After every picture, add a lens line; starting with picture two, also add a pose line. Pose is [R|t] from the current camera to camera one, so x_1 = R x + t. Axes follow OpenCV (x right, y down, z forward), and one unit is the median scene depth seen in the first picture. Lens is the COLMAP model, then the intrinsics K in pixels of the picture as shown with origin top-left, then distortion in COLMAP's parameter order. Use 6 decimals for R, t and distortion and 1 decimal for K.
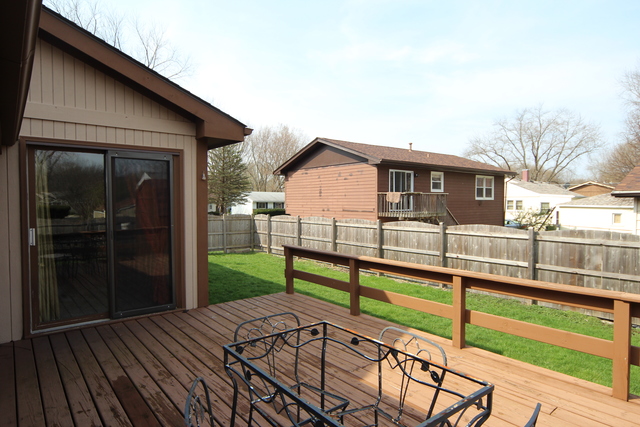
lens RADIAL K [[385.7, 0, 325.0], [0, 385.7, 211.6], [0, 0, 1]] dist [-0.005016, -0.000484]
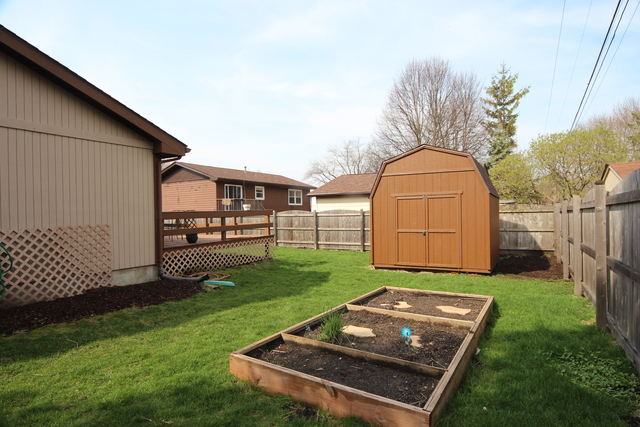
lens RADIAL K [[356.7, 0, 320.4], [0, 356.7, 215.1], [0, 0, 1]] dist [-0.008640, -0.000134]
pose [[0.943187, -0.013691, 0.331981, 0.052594], [0.021993, 0.999532, -0.021263, 0.055284], [-0.331534, 0.027356, 0.943047, -0.488872]]
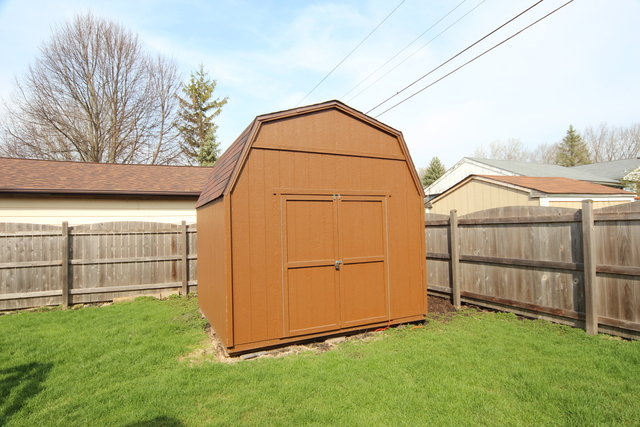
lens RADIAL K [[356.7, 0, 322.6], [0, 356.7, 217.7], [0, 0, 1]] dist [-0.008640, -0.000134]
pose [[0.255407, 0.015915, 0.966703, 0.096356], [0.042042, 0.998736, -0.027550, 0.044500], [-0.965919, 0.047678, 0.254415, -0.126809]]
